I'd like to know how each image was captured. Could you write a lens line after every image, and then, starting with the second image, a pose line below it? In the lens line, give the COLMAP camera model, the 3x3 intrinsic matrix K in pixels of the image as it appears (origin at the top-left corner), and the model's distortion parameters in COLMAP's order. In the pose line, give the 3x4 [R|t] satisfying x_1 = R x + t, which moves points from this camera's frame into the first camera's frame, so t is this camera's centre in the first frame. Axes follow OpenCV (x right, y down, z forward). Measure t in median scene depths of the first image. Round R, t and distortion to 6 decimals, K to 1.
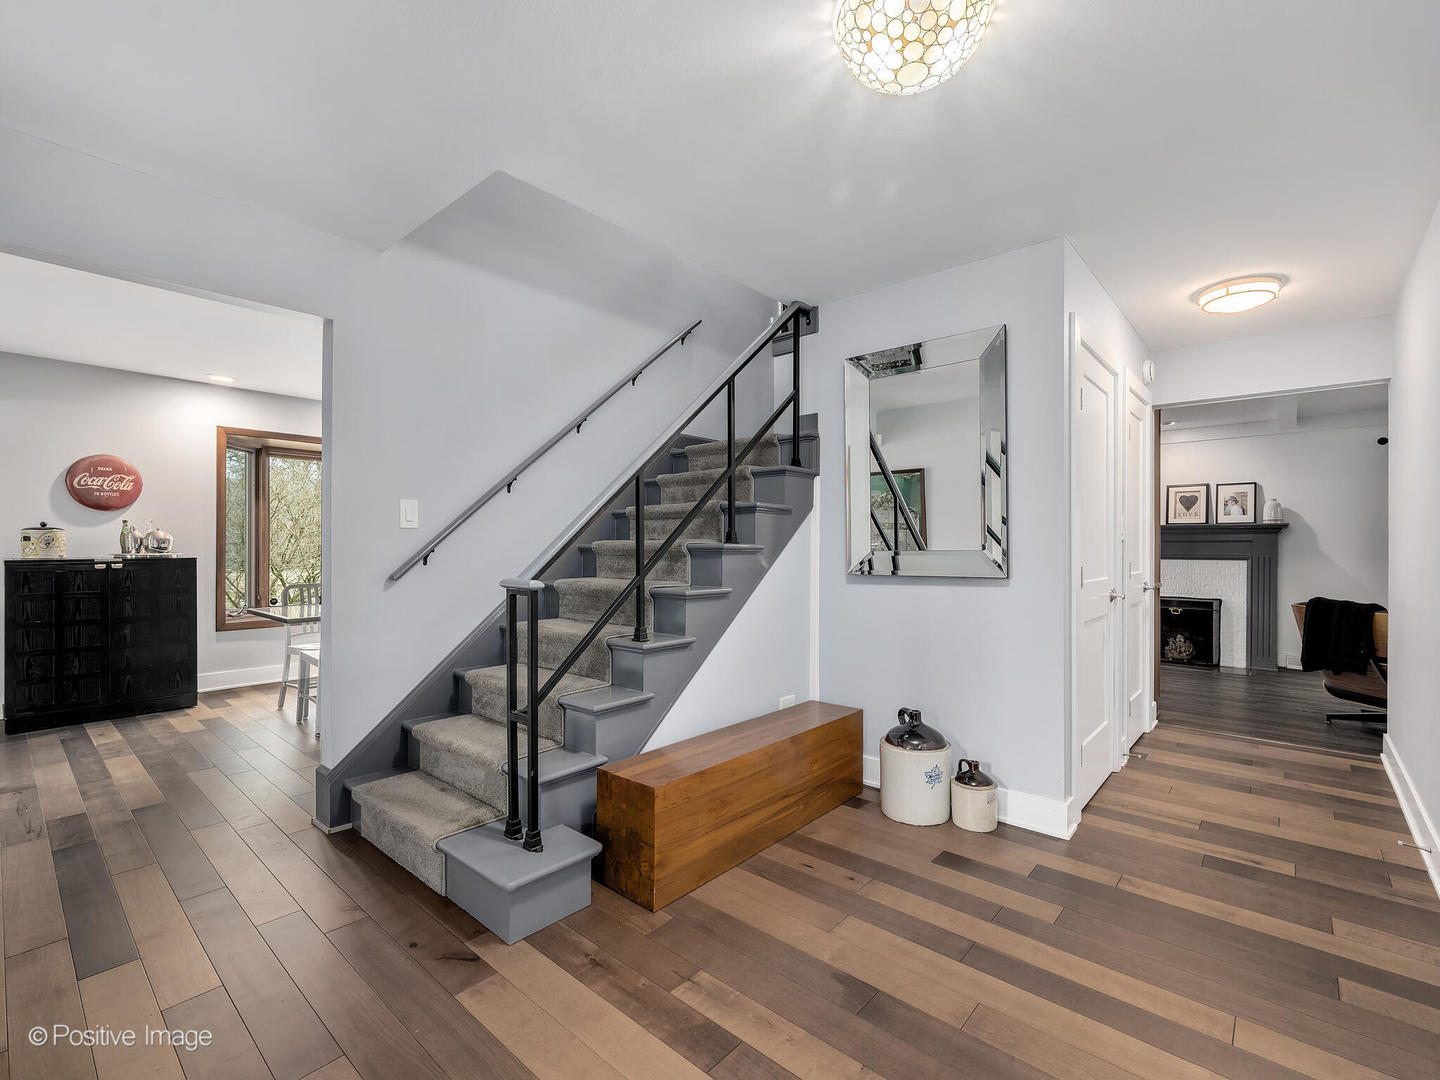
lens RADIAL K [[645.6, 0, 721.1], [0, 645.6, 543.7], [0, 0, 1]] dist [-0.000094, -0.000026]
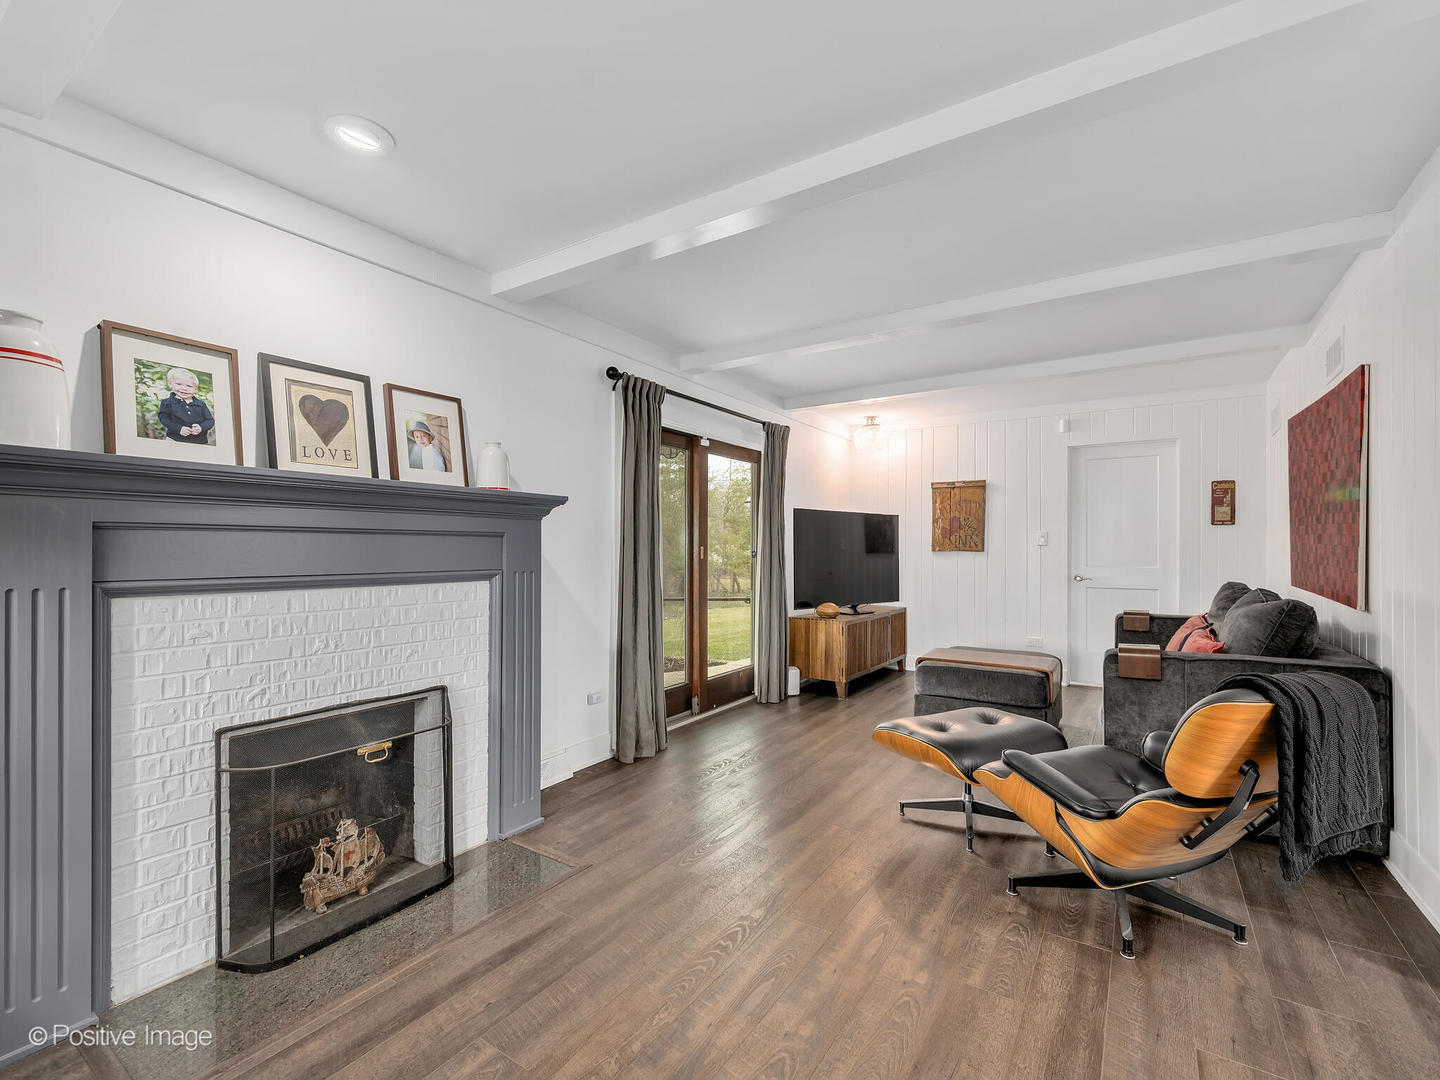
lens RADIAL K [[645.6, 0, 720.7], [0, 645.6, 544.4], [0, 0, 1]] dist [-0.000094, -0.000026]
pose [[-0.142514, 0.002871, 0.989789, 0.363809], [-0.004495, 0.999984, -0.003548, 0.003647], [-0.989783, -0.004955, -0.142499, 0.864754]]
